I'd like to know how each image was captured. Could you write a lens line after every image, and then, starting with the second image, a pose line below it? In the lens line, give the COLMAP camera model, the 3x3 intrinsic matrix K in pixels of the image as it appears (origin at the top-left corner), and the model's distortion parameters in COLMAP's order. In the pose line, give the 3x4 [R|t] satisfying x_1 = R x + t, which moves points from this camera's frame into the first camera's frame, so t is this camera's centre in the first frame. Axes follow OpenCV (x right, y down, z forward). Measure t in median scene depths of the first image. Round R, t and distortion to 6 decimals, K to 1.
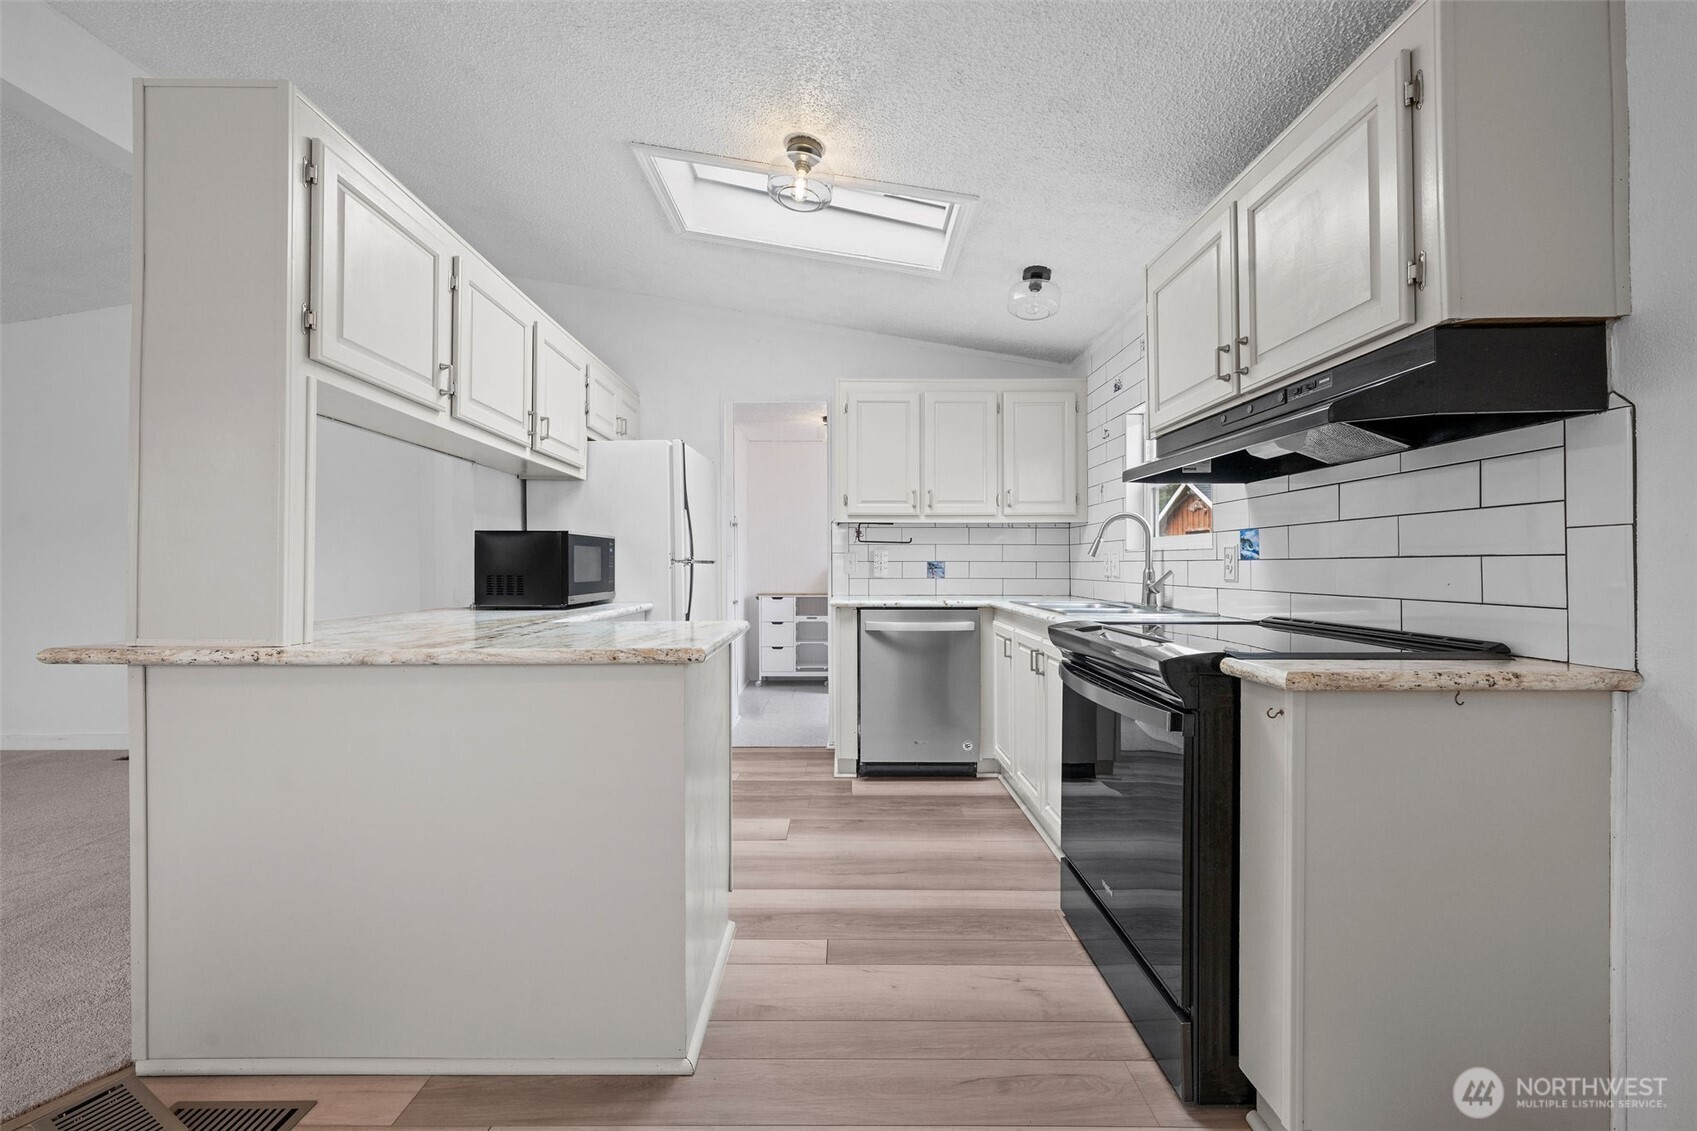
lens RADIAL K [[670.1, 0, 842.8], [0, 670.1, 566.1], [0, 0, 1]] dist [-0.000255, -0.000236]
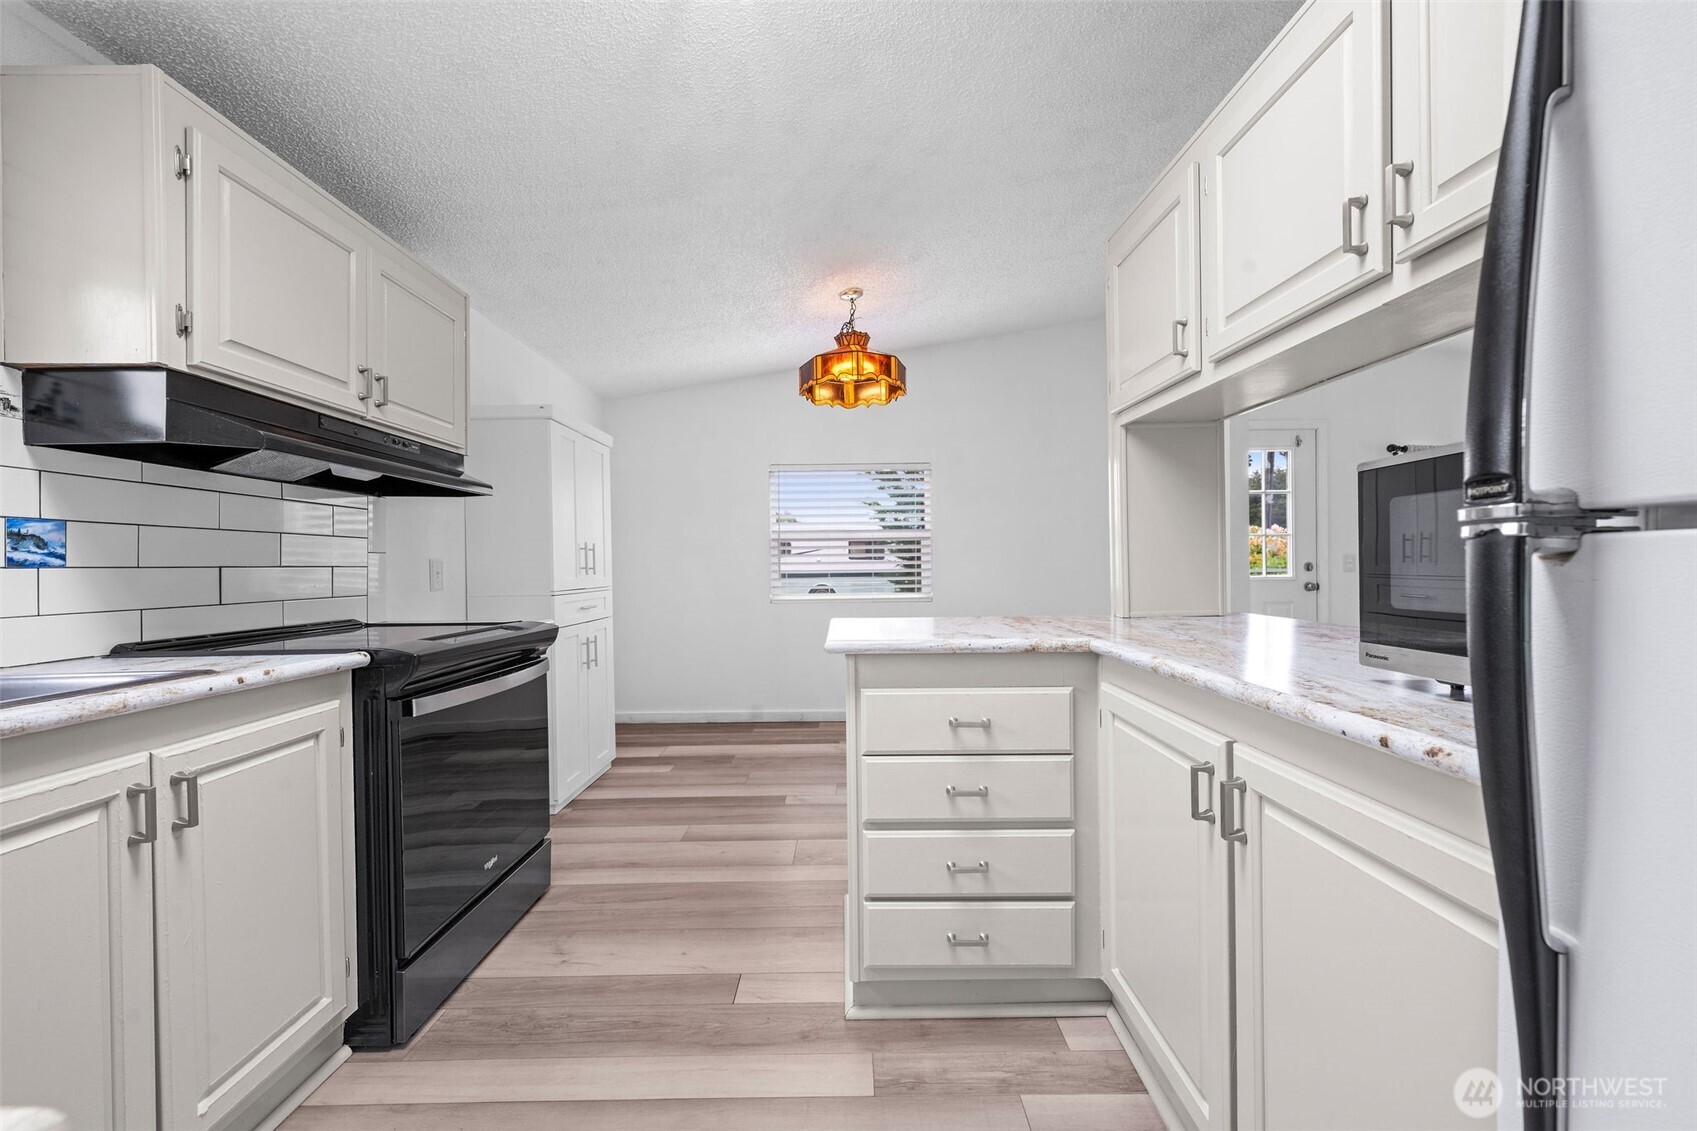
lens RADIAL K [[670.1, 0, 856.9], [0, 670.1, 568.6], [0, 0, 1]] dist [-0.000255, -0.000236]
pose [[-0.999818, 0.011308, -0.015339, -0.156283], [0.011237, 0.999926, 0.004648, -0.002903], [0.015391, 0.004475, -0.999872, 1.674991]]
